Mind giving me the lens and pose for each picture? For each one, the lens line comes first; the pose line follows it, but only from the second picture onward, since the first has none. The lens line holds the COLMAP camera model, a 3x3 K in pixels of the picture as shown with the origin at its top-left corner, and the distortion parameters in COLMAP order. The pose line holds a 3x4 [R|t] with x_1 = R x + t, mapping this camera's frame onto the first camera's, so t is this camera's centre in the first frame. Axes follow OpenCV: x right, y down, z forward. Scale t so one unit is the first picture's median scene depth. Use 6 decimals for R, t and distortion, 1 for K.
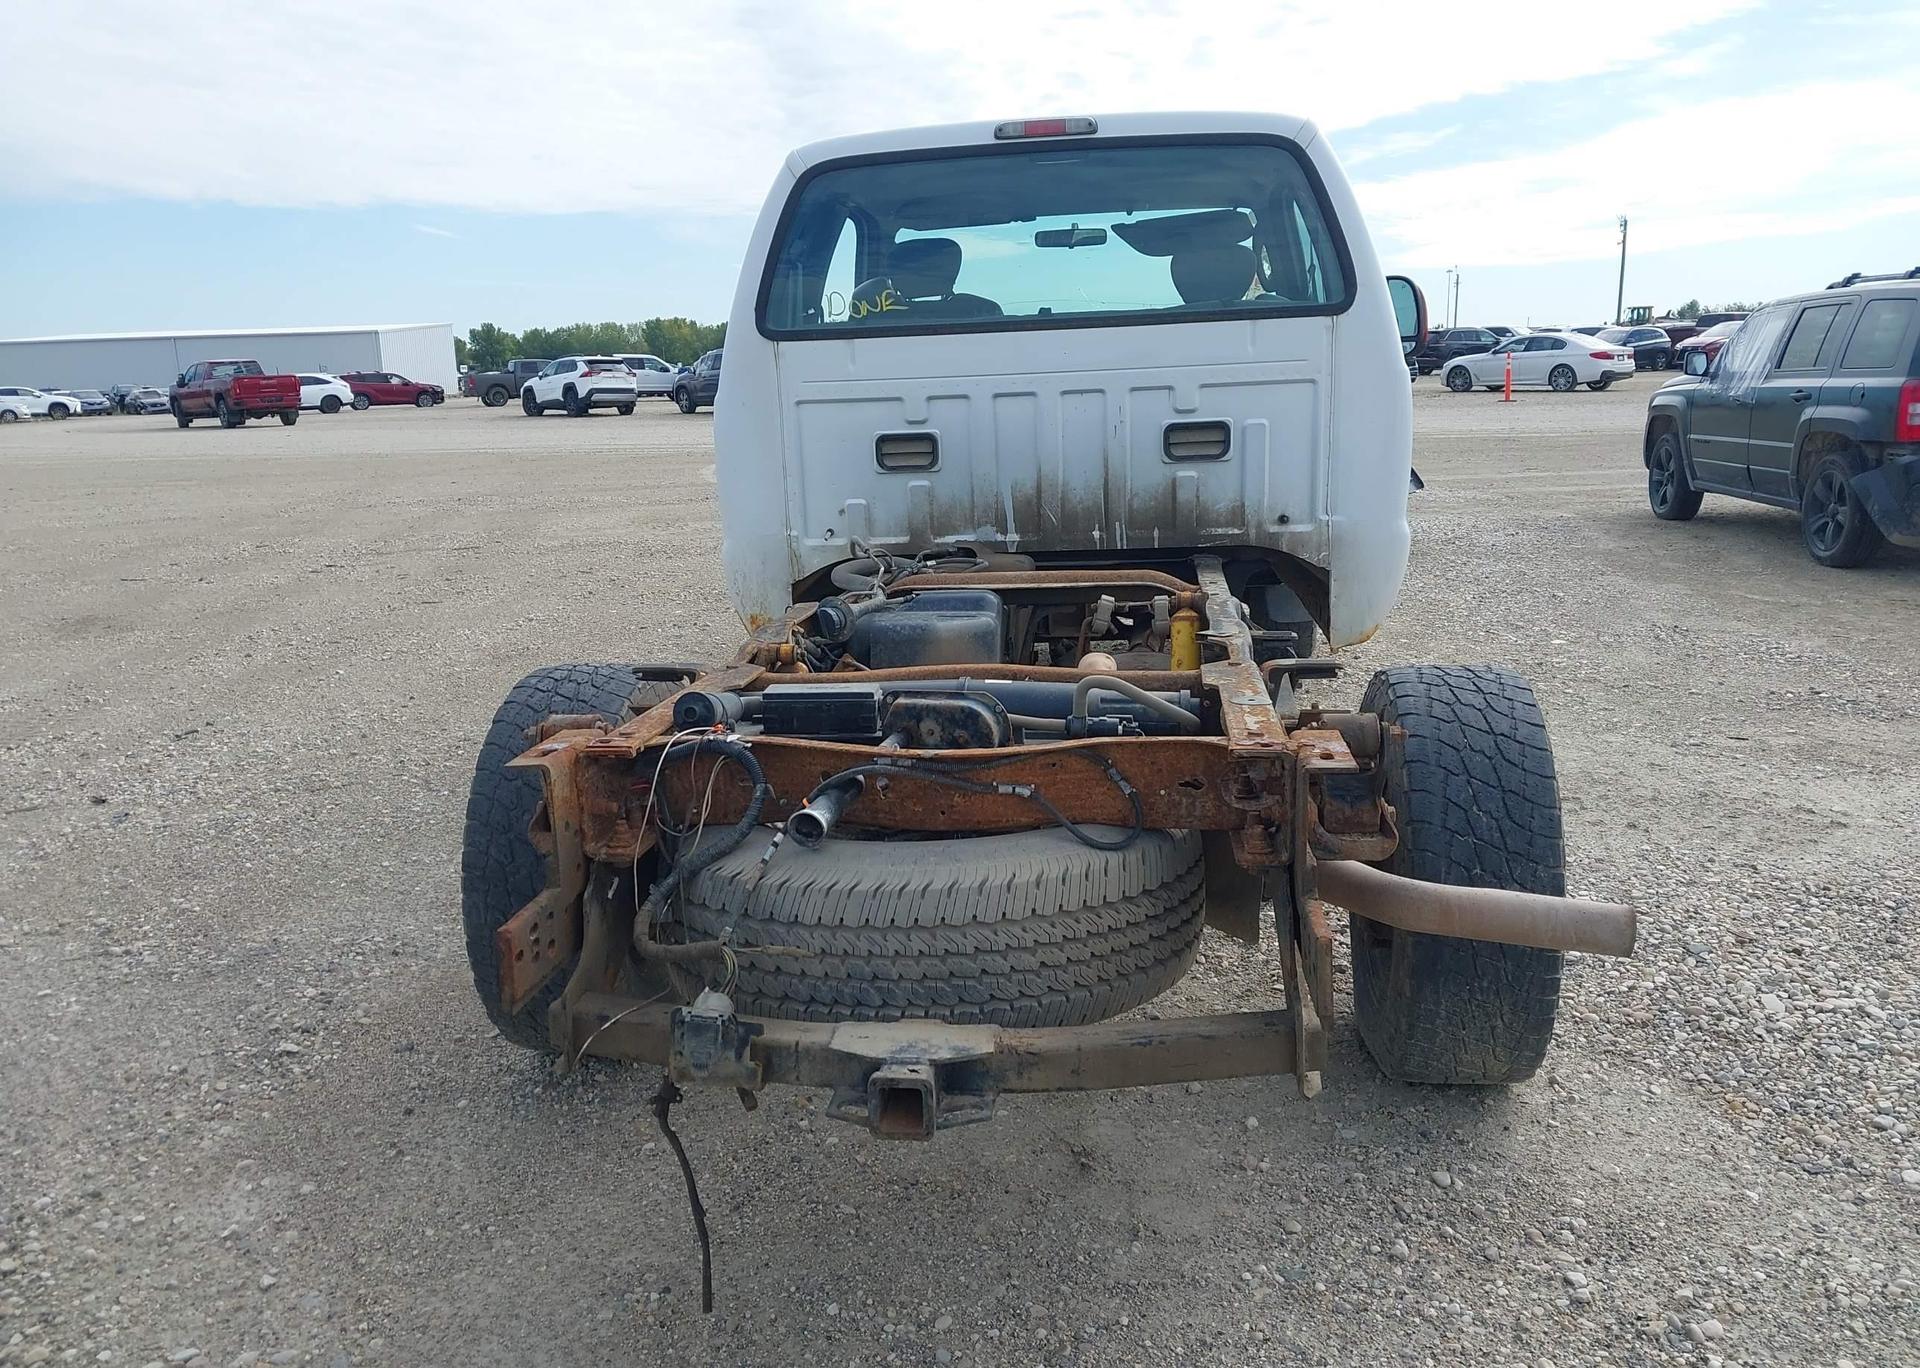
lens RADIAL K [[1513.7, 0, 956.8], [0, 1513.7, 690.3], [0, 0, 1]] dist [0.049425, -0.072565]
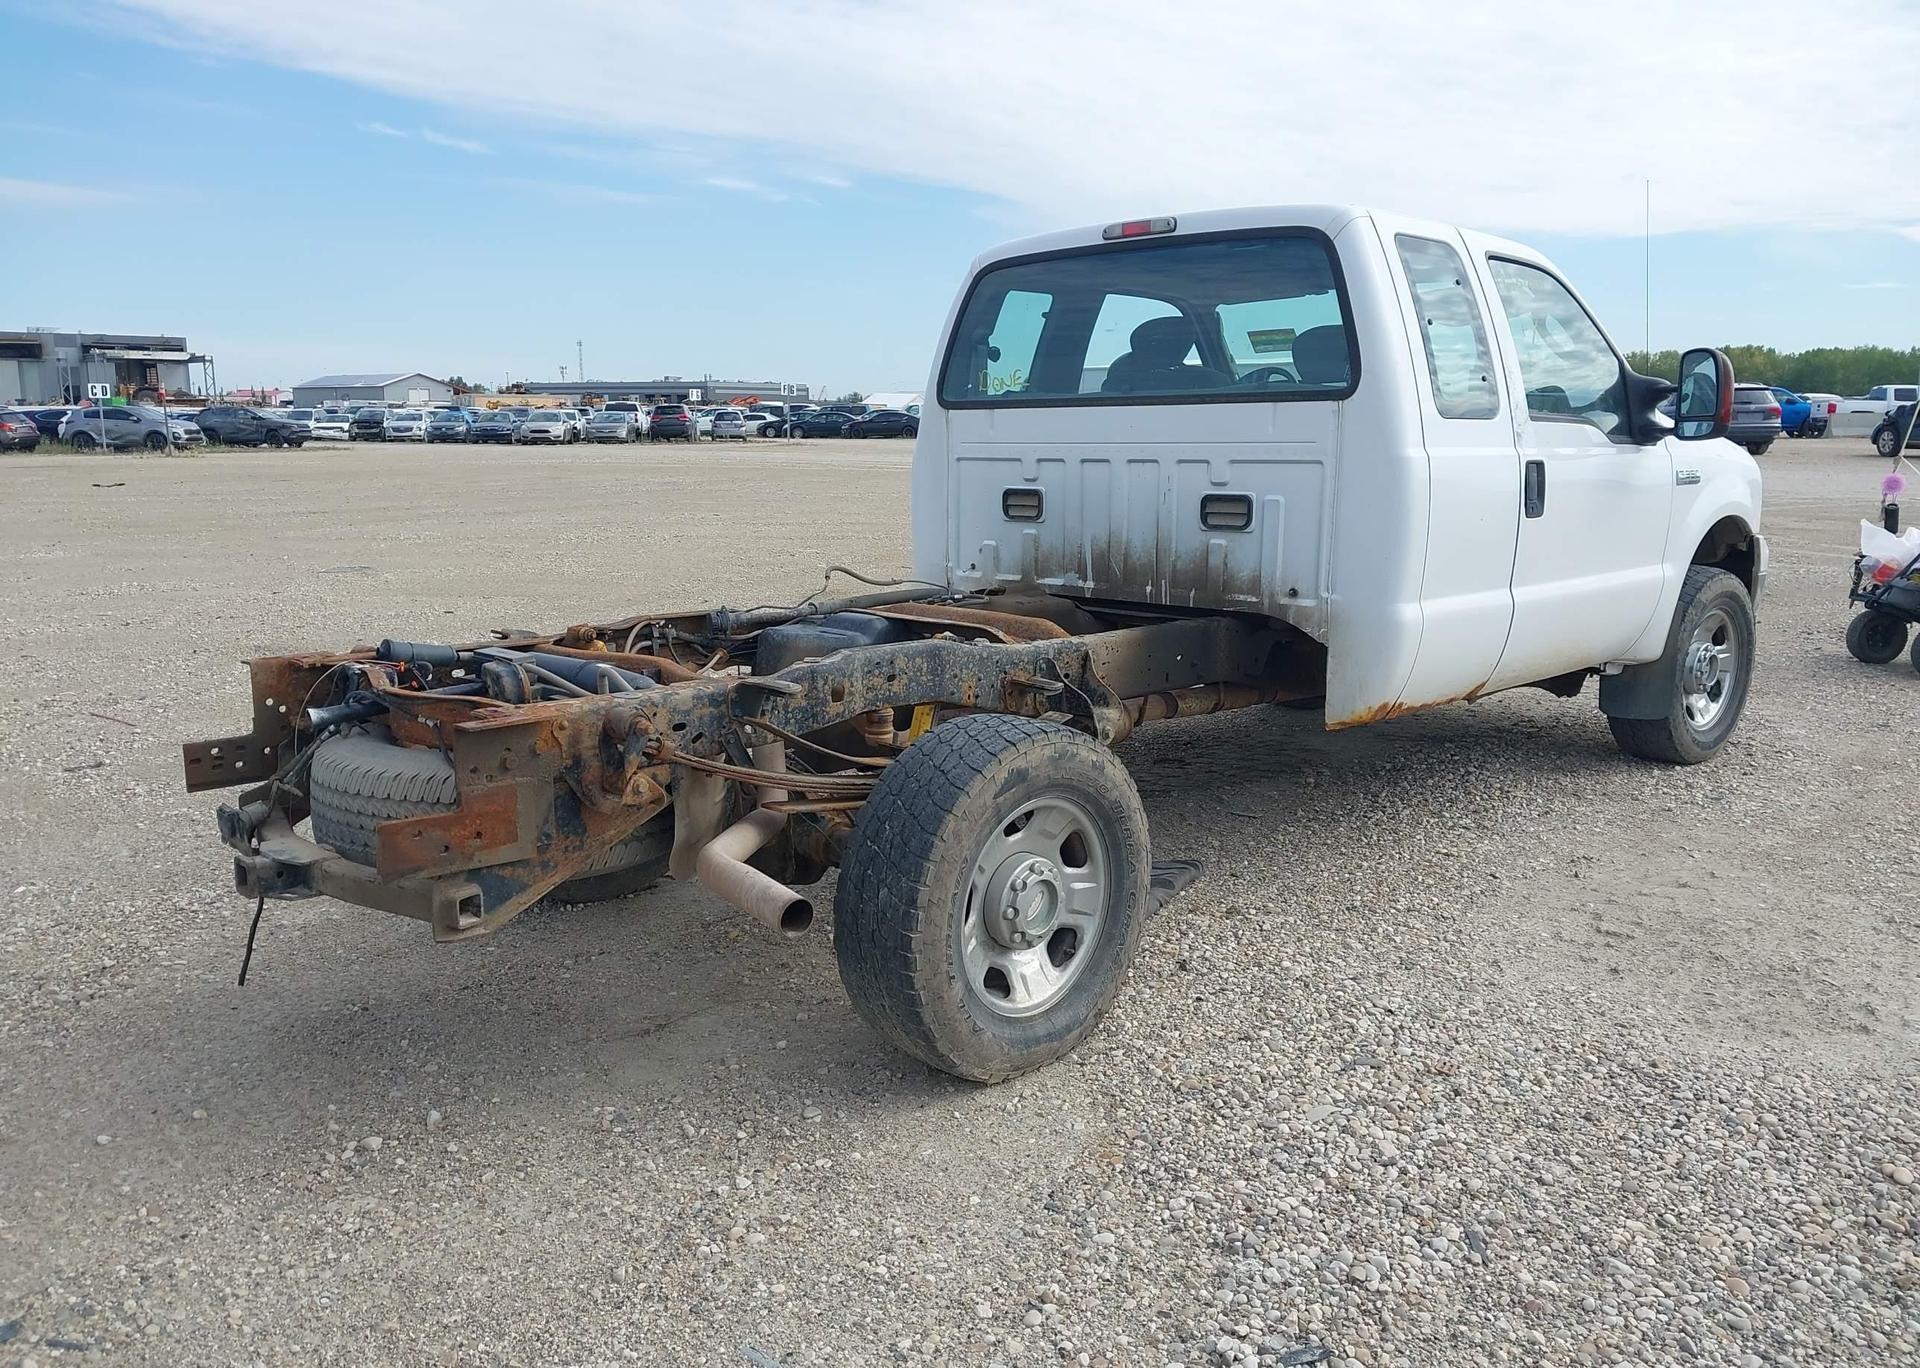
lens RADIAL K [[1513.7, 0, 944.2], [0, 1513.7, 689.8], [0, 0, 1]] dist [0.049425, -0.072565]
pose [[0.786590, 0.140129, -0.601366, 0.648822], [-0.150230, 0.988075, 0.033737, -0.045415], [0.598922, 0.063807, 0.798261, 0.032370]]
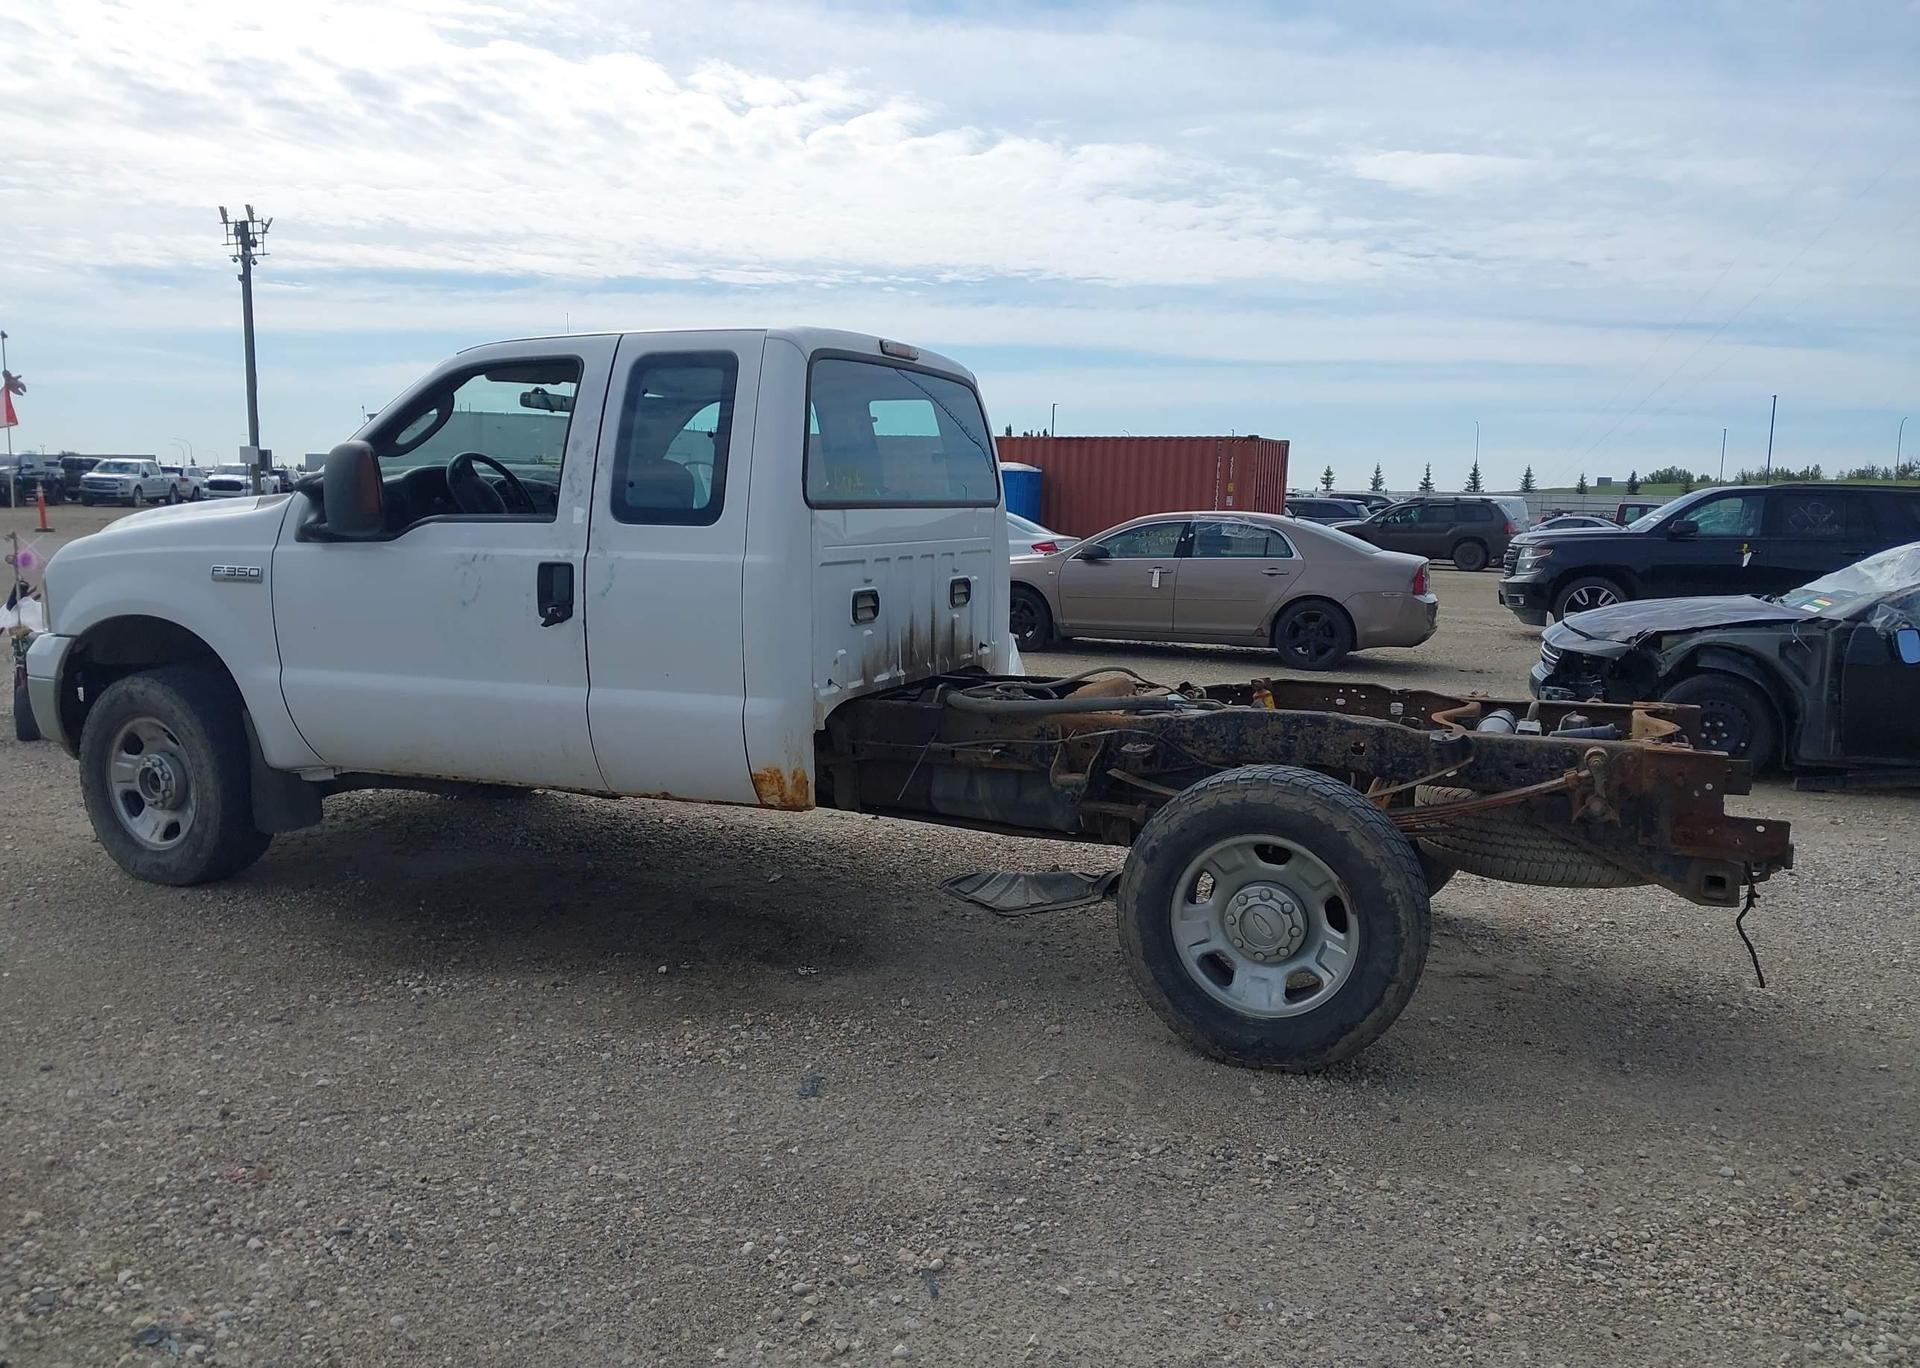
lens RADIAL K [[1513.7, 0, 969.9], [0, 1513.7, 699.7], [0, 0, 1]] dist [0.049425, -0.072565]
pose [[0.259624, -0.086817, 0.961799, -1.117596], [0.171242, 0.984307, 0.042624, -0.123245], [-0.950406, 0.153634, 0.270417, 0.627737]]
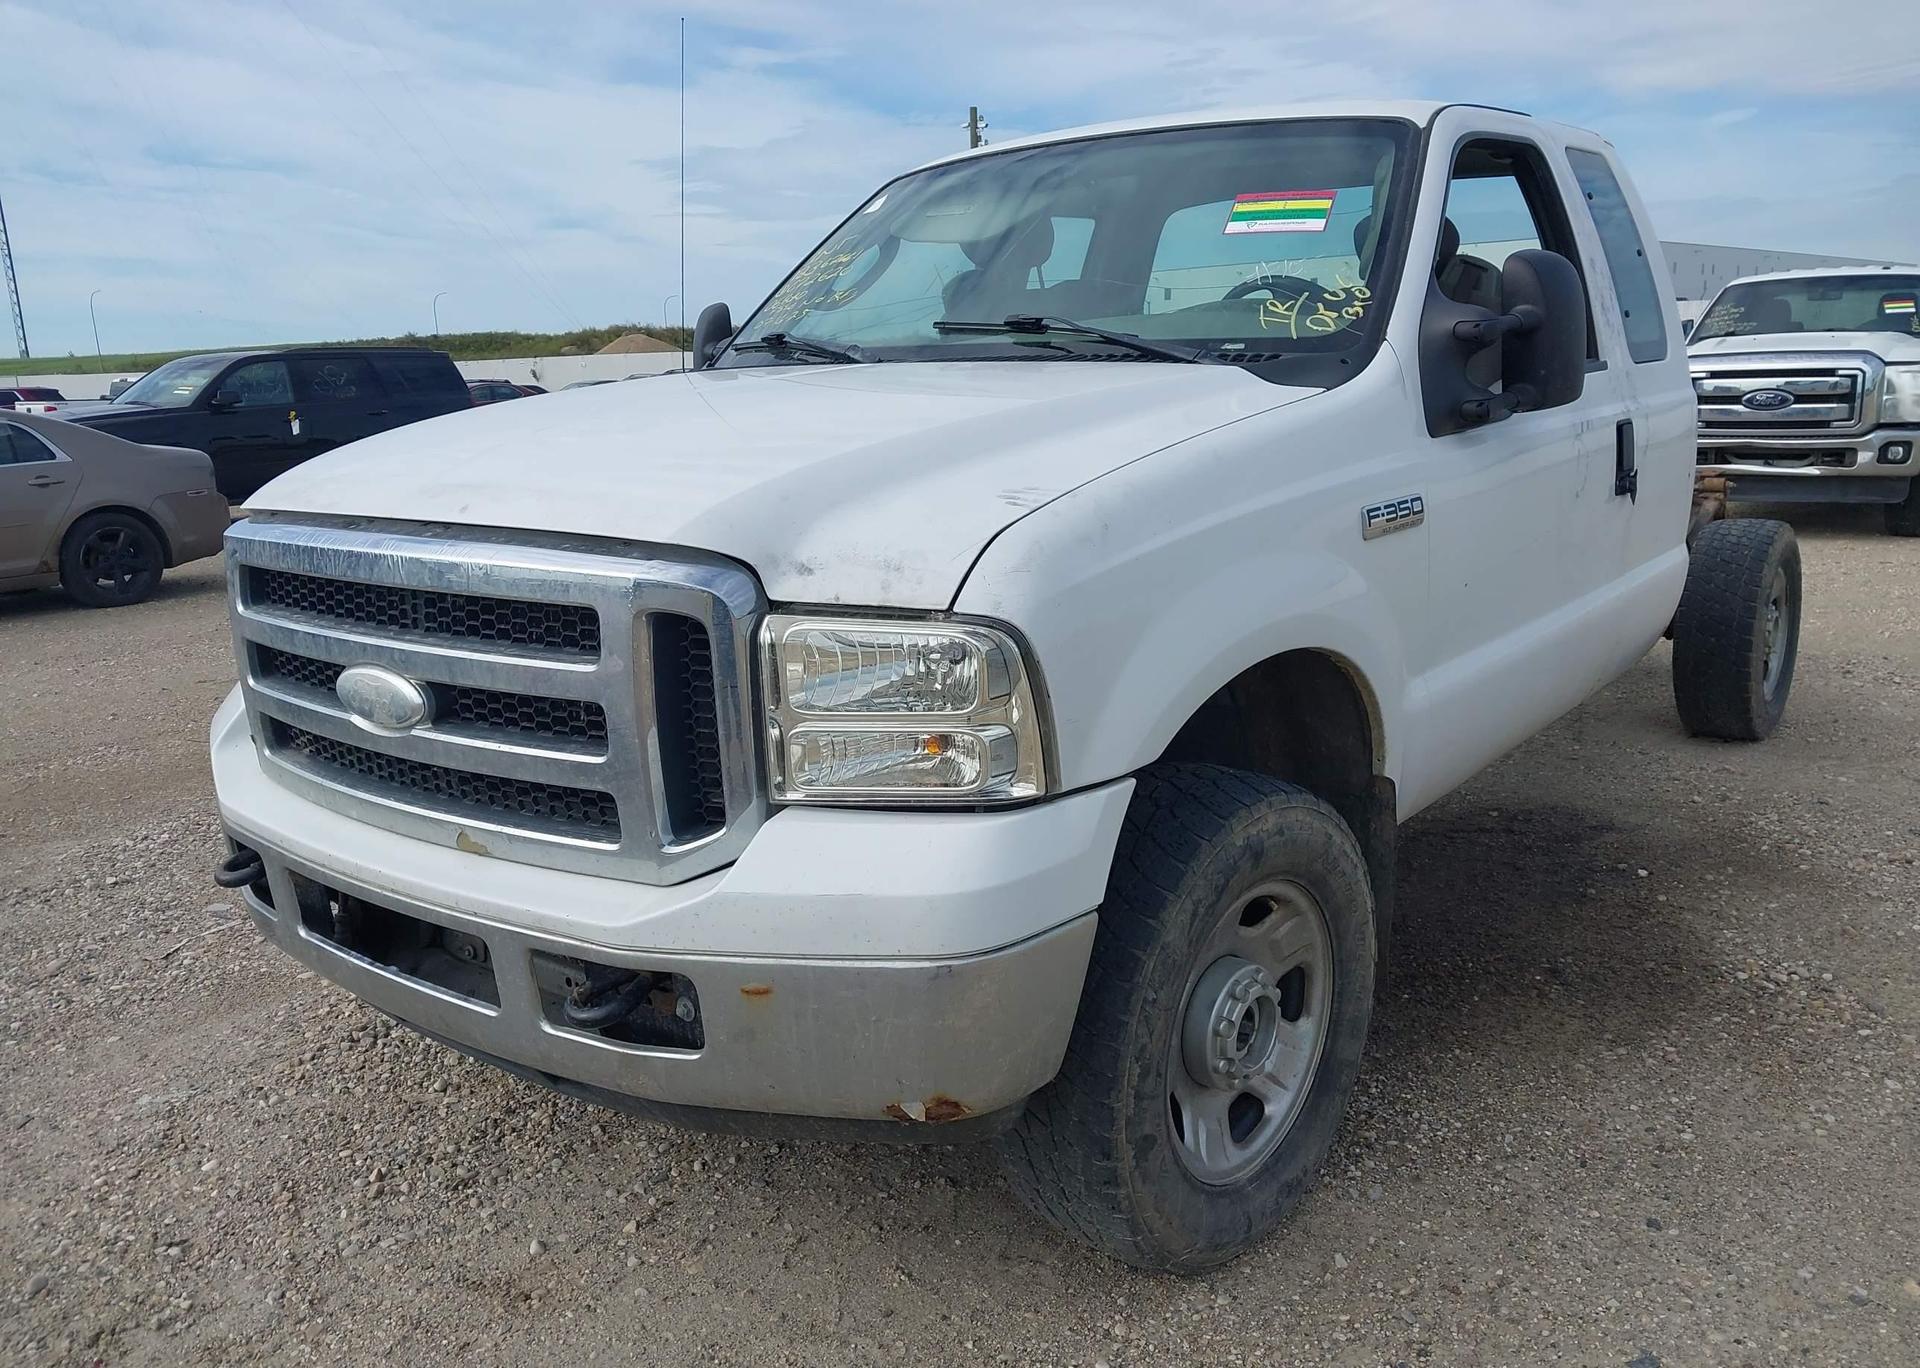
lens RADIAL K [[1513.7, 0, 969.0], [0, 1513.7, 691.8], [0, 0, 1]] dist [0.049425, -0.072565]
pose [[-0.860034, -0.044039, 0.508332, -0.269493], [0.170496, 0.914198, 0.367658, -0.453214], [-0.480908, 0.402867, -0.778734, 2.059406]]
